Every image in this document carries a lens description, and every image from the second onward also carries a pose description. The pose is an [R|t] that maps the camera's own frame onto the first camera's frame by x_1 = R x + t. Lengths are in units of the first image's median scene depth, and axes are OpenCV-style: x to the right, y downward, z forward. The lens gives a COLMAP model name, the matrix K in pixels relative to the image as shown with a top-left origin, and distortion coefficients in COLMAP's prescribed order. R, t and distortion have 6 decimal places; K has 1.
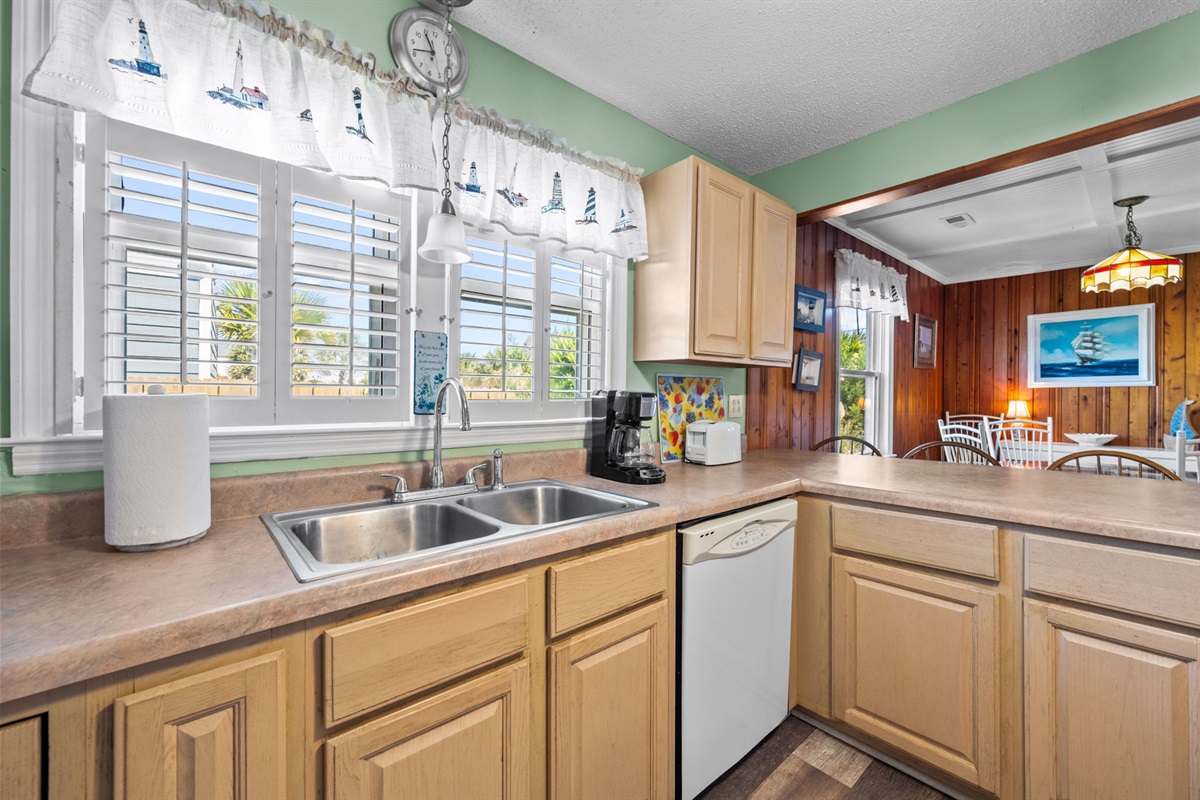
lens RADIAL K [[477.9, 0, 606.1], [0, 477.9, 402.8], [0, 0, 1]] dist [0.000876, -0.000186]
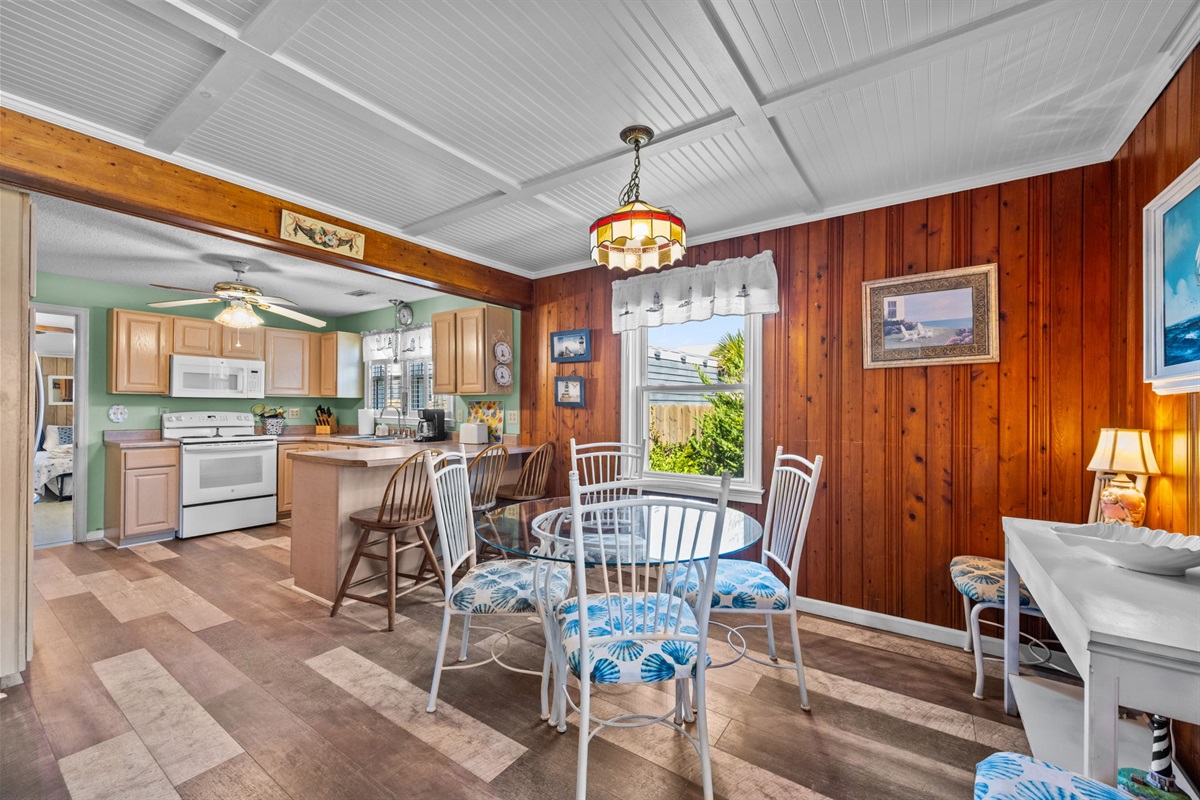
lens RADIAL K [[477.9, 0, 606.1], [0, 477.9, 402.8], [0, 0, 1]] dist [0.000876, -0.000186]
pose [[0.248100, -0.004641, -0.968723, 2.203362], [-0.010916, 0.999912, -0.007586, -0.037100], [0.968673, 0.012456, 0.248028, 0.989435]]
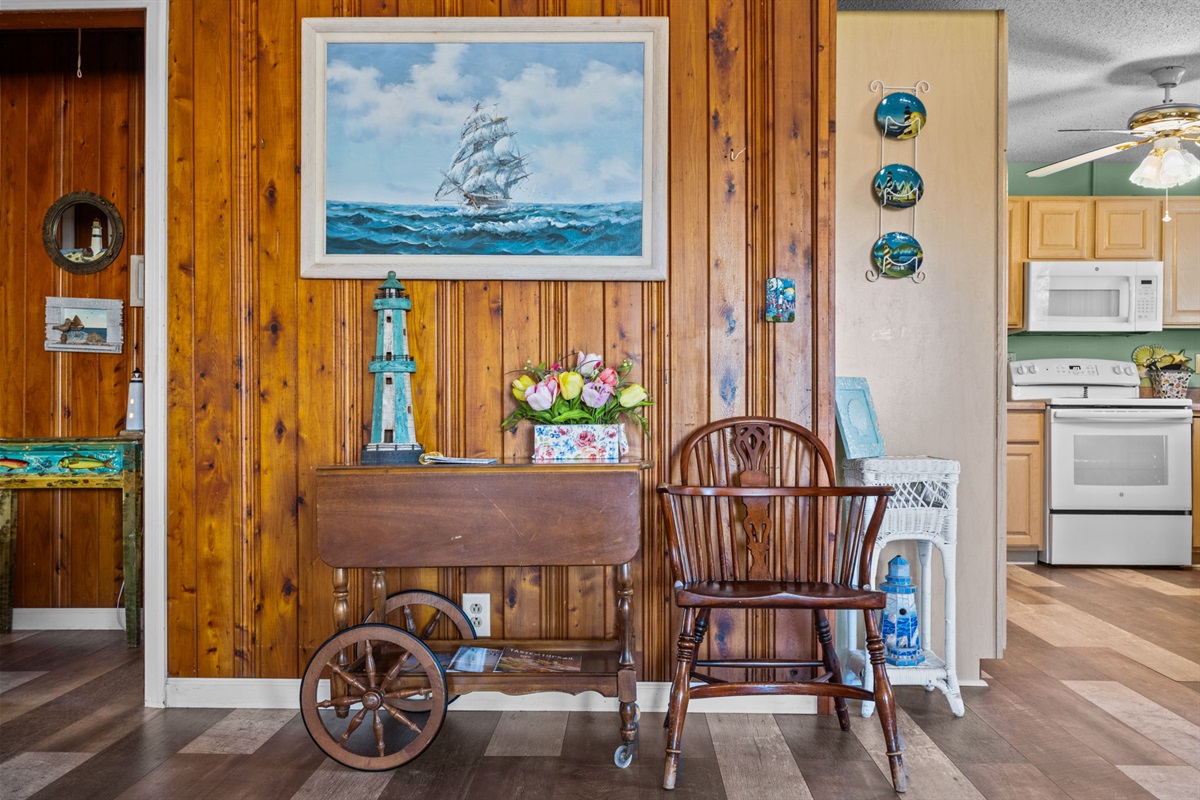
lens RADIAL K [[1048.4, 0, 603.7], [0, 1048.4, 402.5], [0, 0, 1]] dist [-0.001127, -0.007632]
pose [[-0.672936, -0.000487, -0.739701, 2.499042], [-0.007053, 0.999959, 0.005758, 0.114983], [0.739668, 0.009092, -0.672911, 0.719456]]
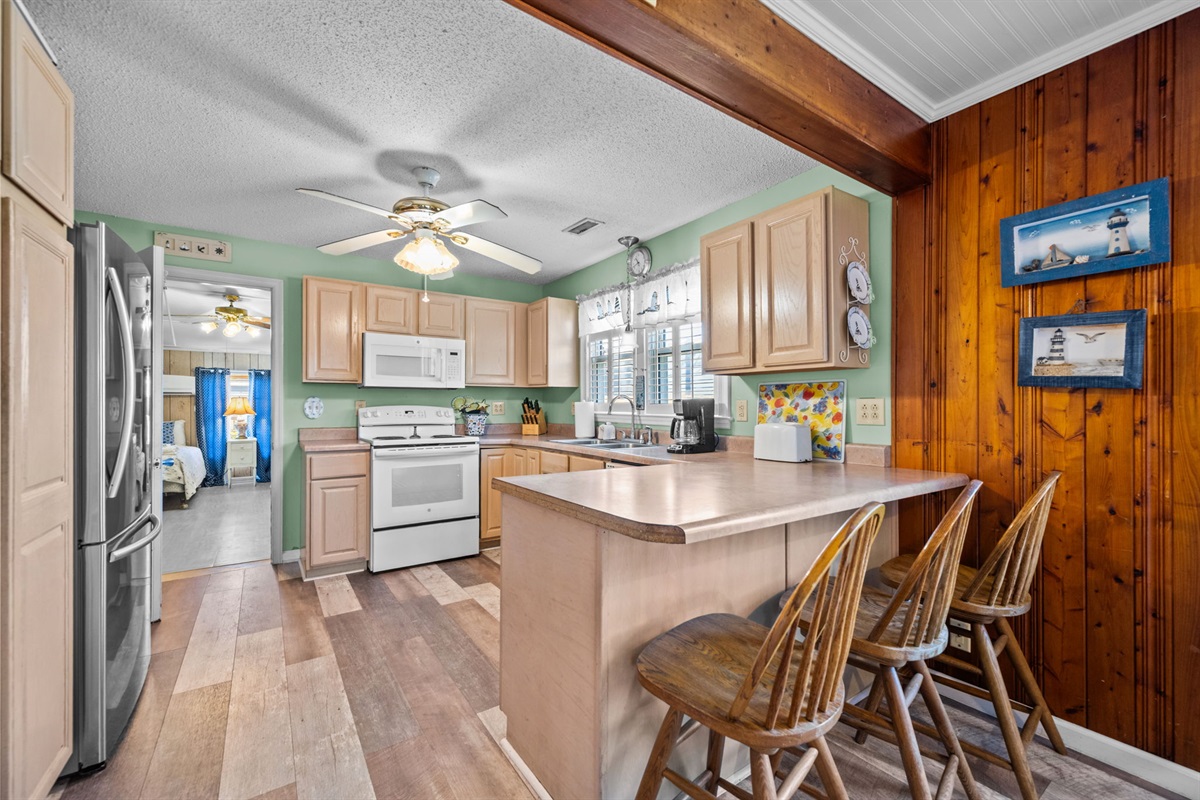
lens RADIAL K [[477.9, 0, 606.1], [0, 477.9, 402.8], [0, 0, 1]] dist [0.000876, -0.000186]
pose [[-0.097724, -0.002604, -0.995210, 1.299231], [-0.005626, 0.999982, -0.002064, -0.004492], [0.995198, 0.005397, -0.097737, 0.668267]]
